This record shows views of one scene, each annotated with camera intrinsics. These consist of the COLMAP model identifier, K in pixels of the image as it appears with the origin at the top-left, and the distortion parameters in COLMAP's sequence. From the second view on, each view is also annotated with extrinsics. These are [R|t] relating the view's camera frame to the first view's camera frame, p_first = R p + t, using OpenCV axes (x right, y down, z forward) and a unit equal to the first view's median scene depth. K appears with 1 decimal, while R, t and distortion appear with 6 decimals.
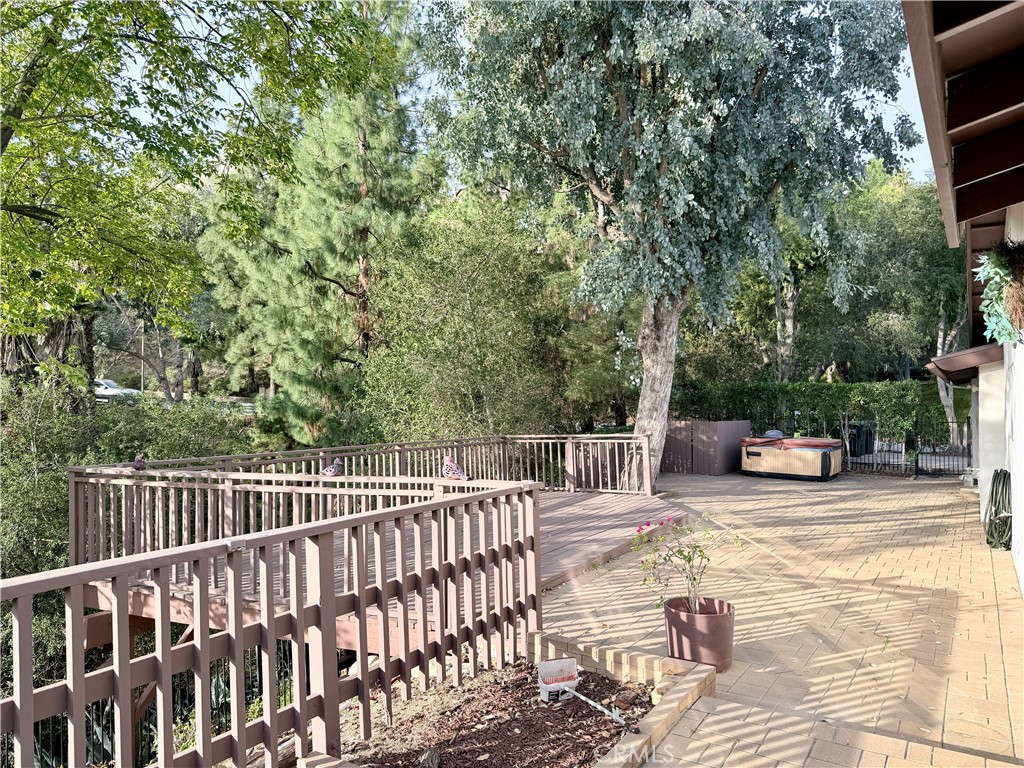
lens RADIAL K [[727.5, 0, 504.7], [0, 727.5, 376.8], [0, 0, 1]] dist [0.129736, -0.148268]
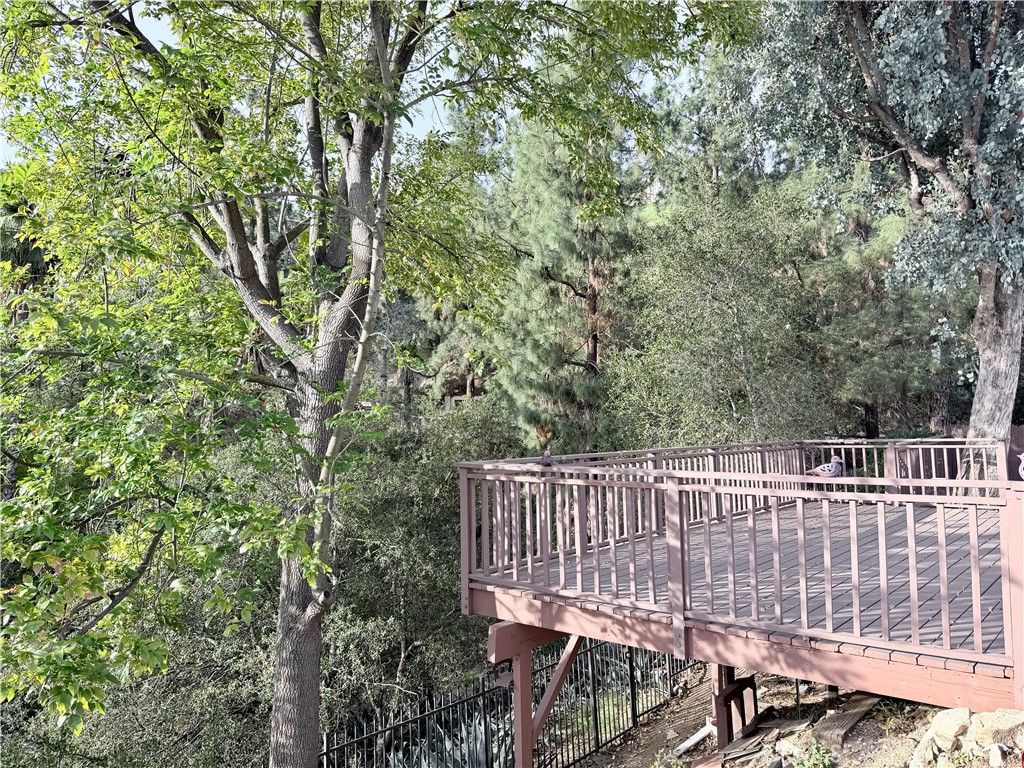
lens RADIAL K [[729.4, 0, 512.0], [0, 729.4, 384.0], [0, 0, 1]] dist [0.059766, -0.065670]
pose [[0.979218, -0.013231, -0.202377, -0.170151], [0.012560, 0.999911, -0.004599, 0.012837], [0.202420, 0.001962, 0.979297, 0.050392]]
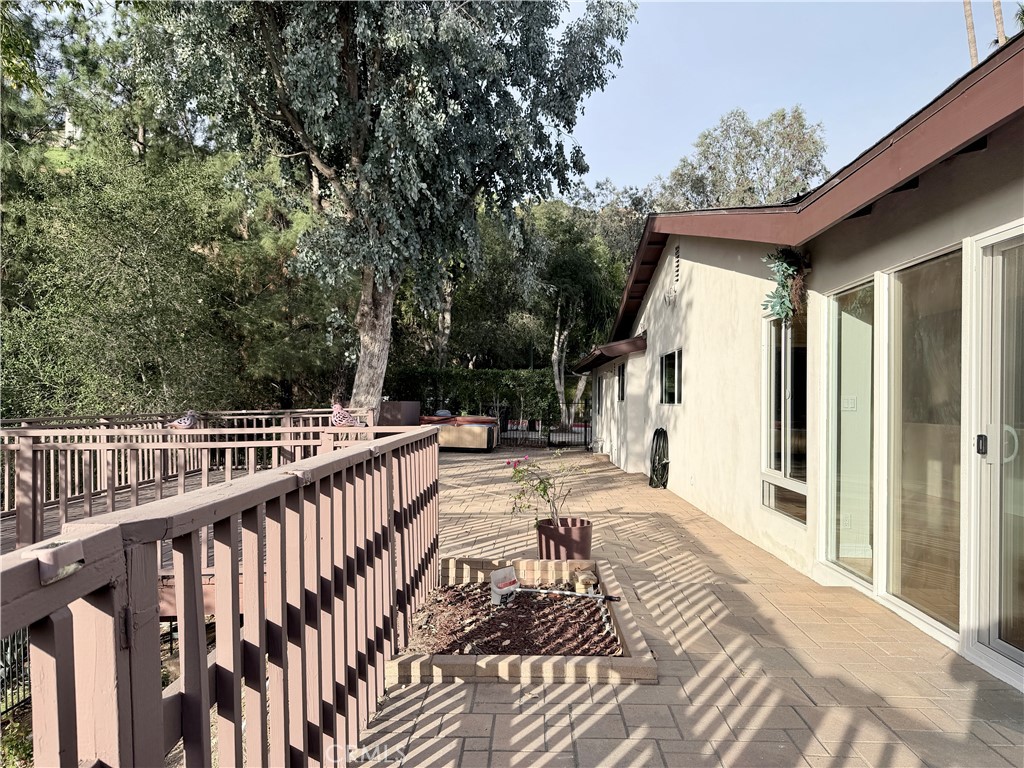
lens RADIAL K [[729.4, 0, 512.0], [0, 729.4, 384.0], [0, 0, 1]] dist [0.059766, -0.065670]
pose [[0.863772, 0.020818, 0.503452, -0.142987], [-0.031476, 0.999424, 0.012677, 0.023376], [-0.502898, -0.026797, 0.863930, 0.006843]]
